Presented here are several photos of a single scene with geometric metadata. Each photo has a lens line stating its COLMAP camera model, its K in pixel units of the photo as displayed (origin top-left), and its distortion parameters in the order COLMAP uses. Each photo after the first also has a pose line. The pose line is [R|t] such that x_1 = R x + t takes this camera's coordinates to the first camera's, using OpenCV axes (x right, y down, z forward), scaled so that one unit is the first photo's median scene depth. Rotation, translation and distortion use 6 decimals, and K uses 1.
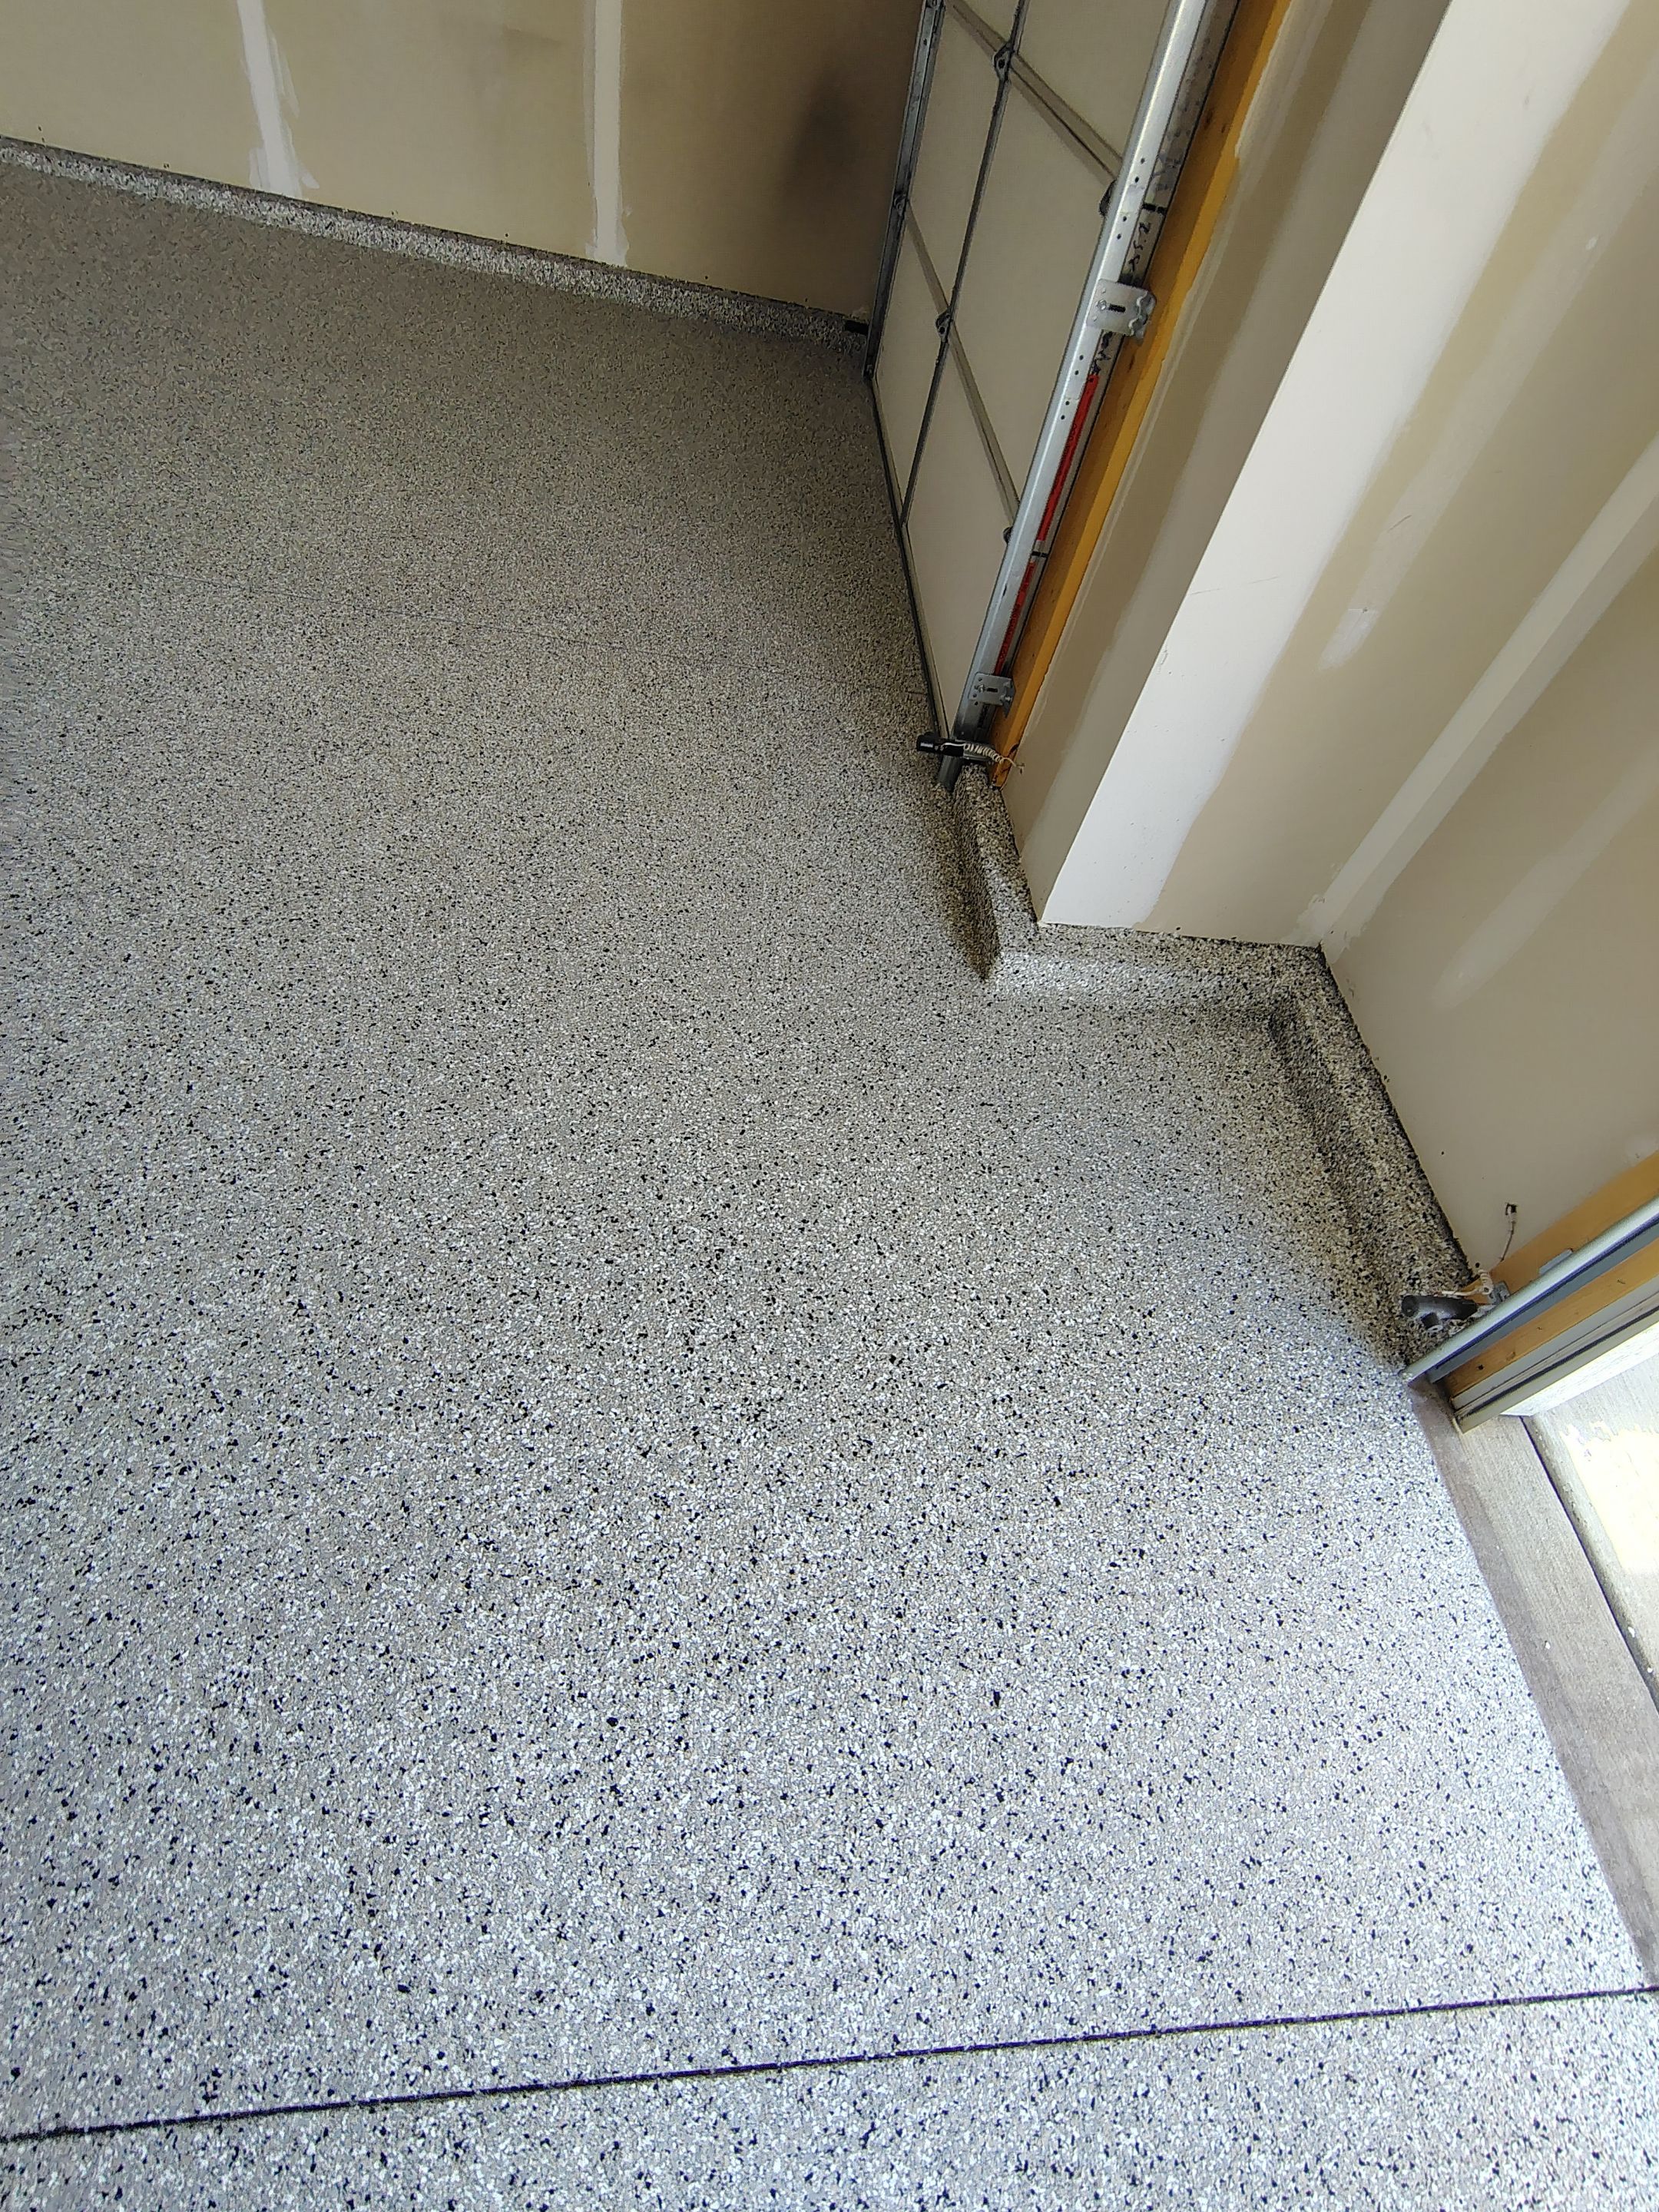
lens RADIAL K [[1030.0, 0, 829.5], [0, 1030.0, 1106.0], [0, 0, 1]] dist [-0.006359, 0.004248]
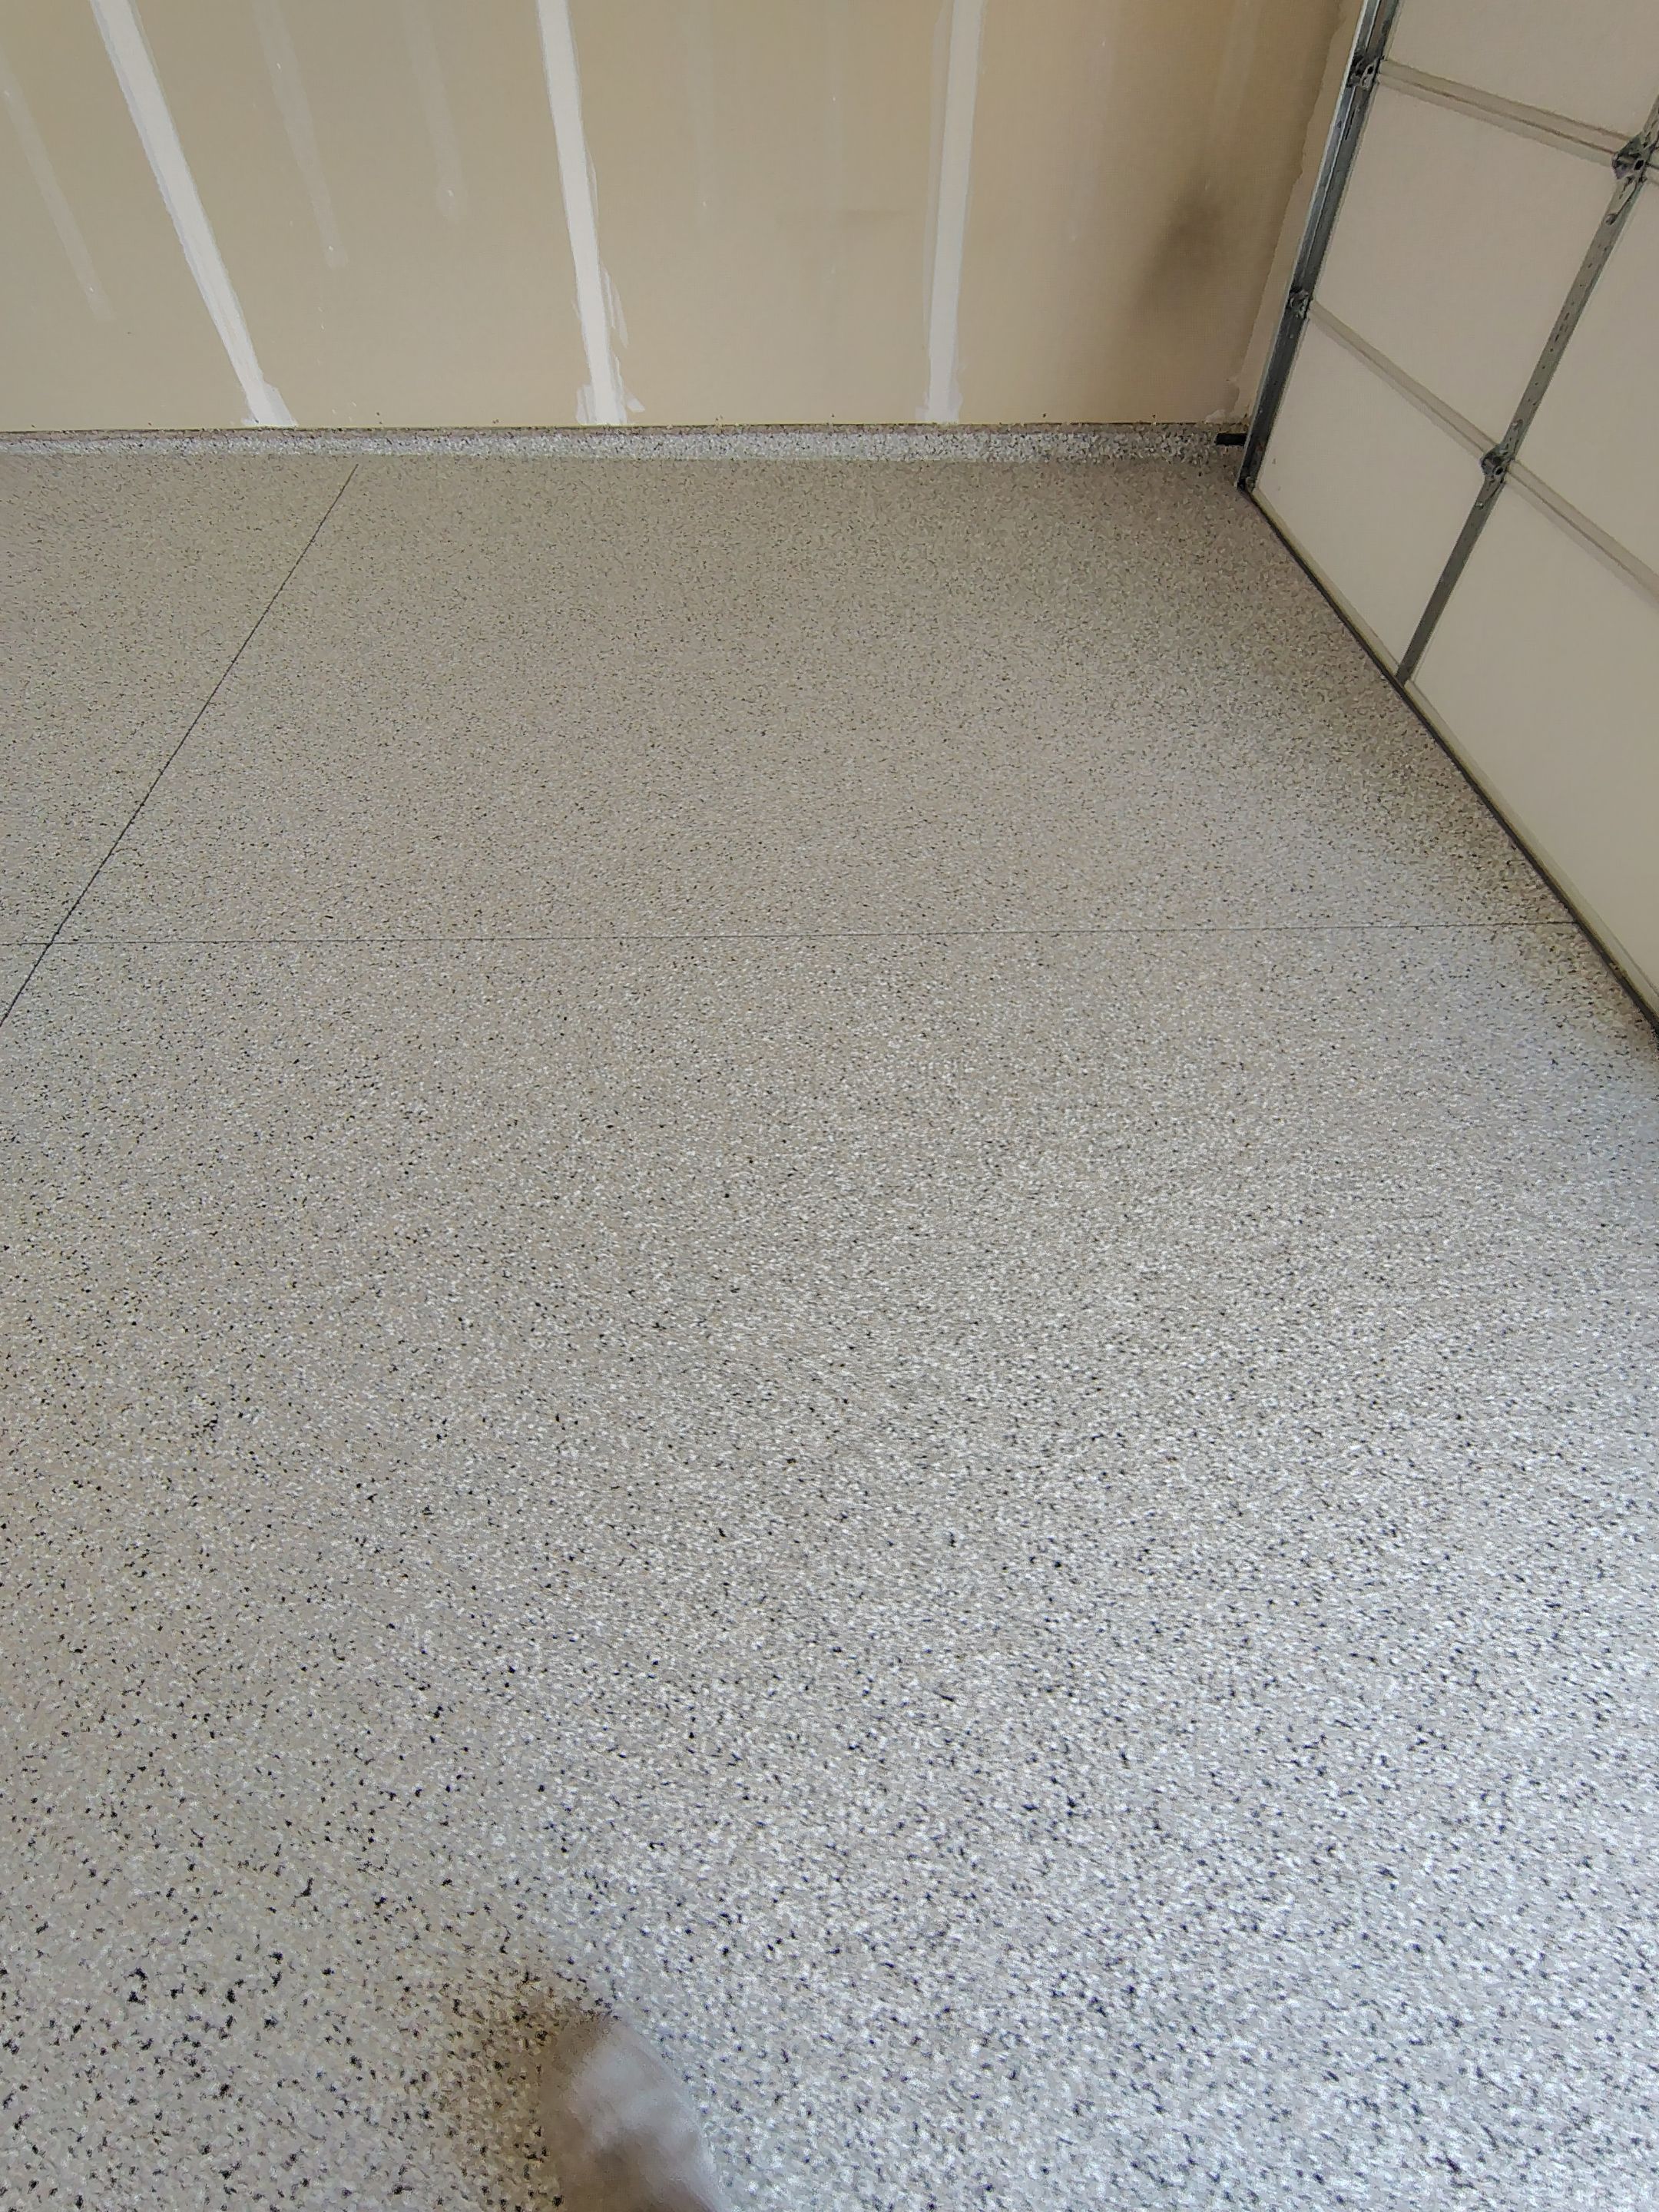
lens RADIAL K [[1030.0, 0, 829.5], [0, 1030.0, 1106.0], [0, 0, 1]] dist [-0.006359, 0.004248]
pose [[0.984965, -0.111698, -0.131788, -0.581233], [0.109433, 0.993696, -0.024330, -0.436879], [0.133675, 0.009542, 0.990979, 0.163549]]
